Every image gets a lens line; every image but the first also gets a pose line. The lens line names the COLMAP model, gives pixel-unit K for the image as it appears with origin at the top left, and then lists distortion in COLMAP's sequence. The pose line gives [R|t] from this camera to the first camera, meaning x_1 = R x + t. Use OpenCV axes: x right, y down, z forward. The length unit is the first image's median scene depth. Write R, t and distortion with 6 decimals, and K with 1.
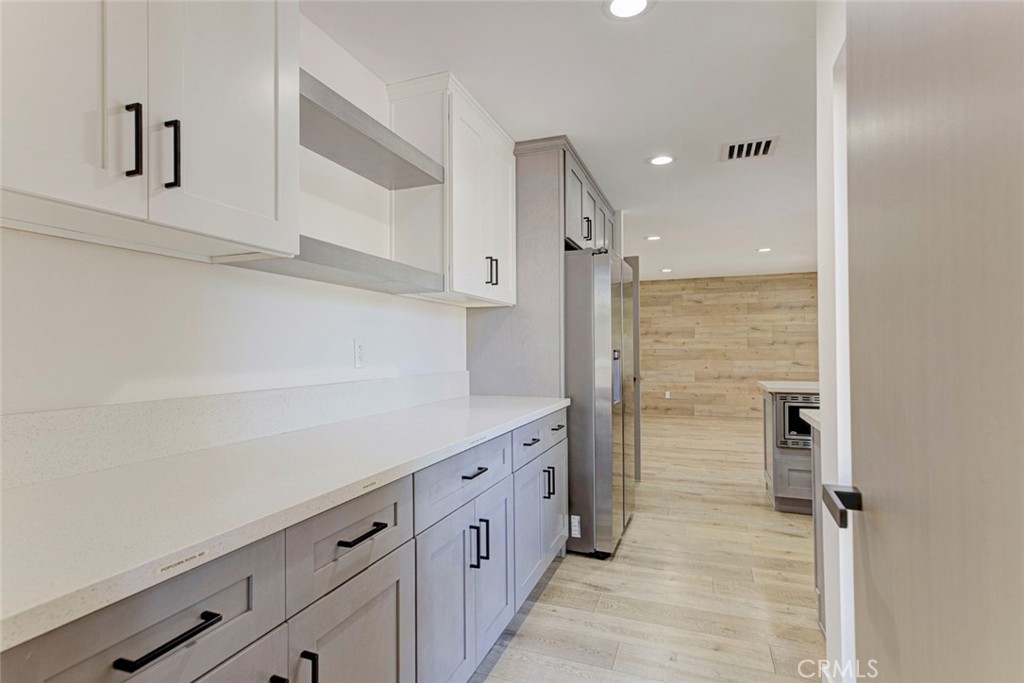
lens RADIAL K [[503.9, 0, 509.4], [0, 503.9, 343.7], [0, 0, 1]] dist [0.000362, 0.001933]
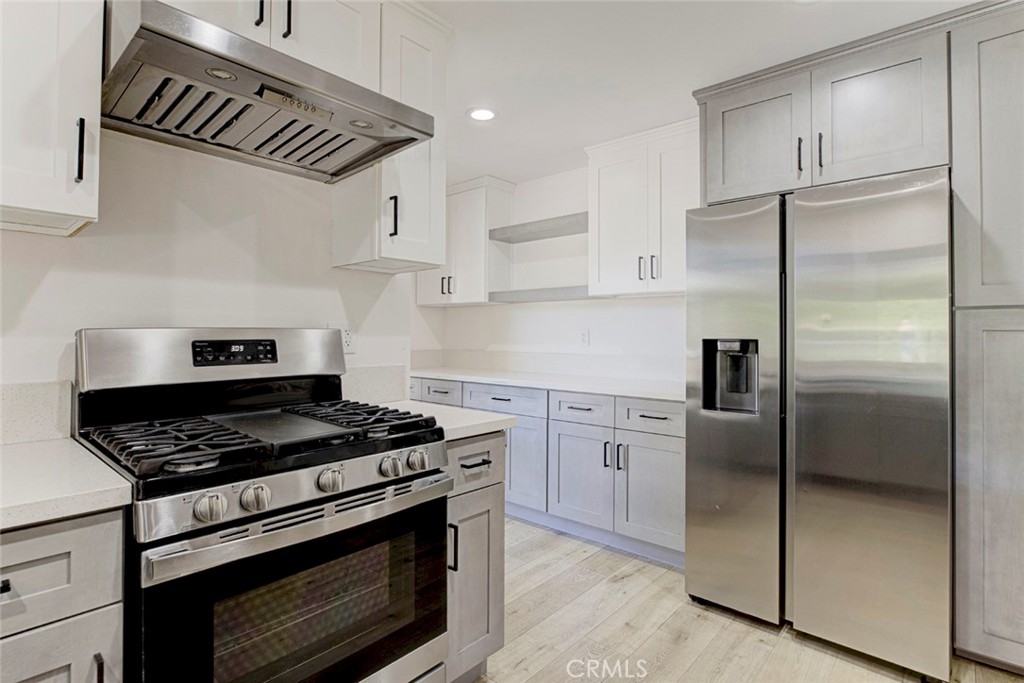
lens RADIAL K [[503.9, 0, 510.3], [0, 503.9, 337.8], [0, 0, 1]] dist [0.000362, 0.001933]
pose [[-0.336911, 0.006908, -0.941511, 1.203865], [0.006533, 0.999966, 0.004999, 0.008709], [0.941514, -0.004467, -0.336944, 1.163200]]
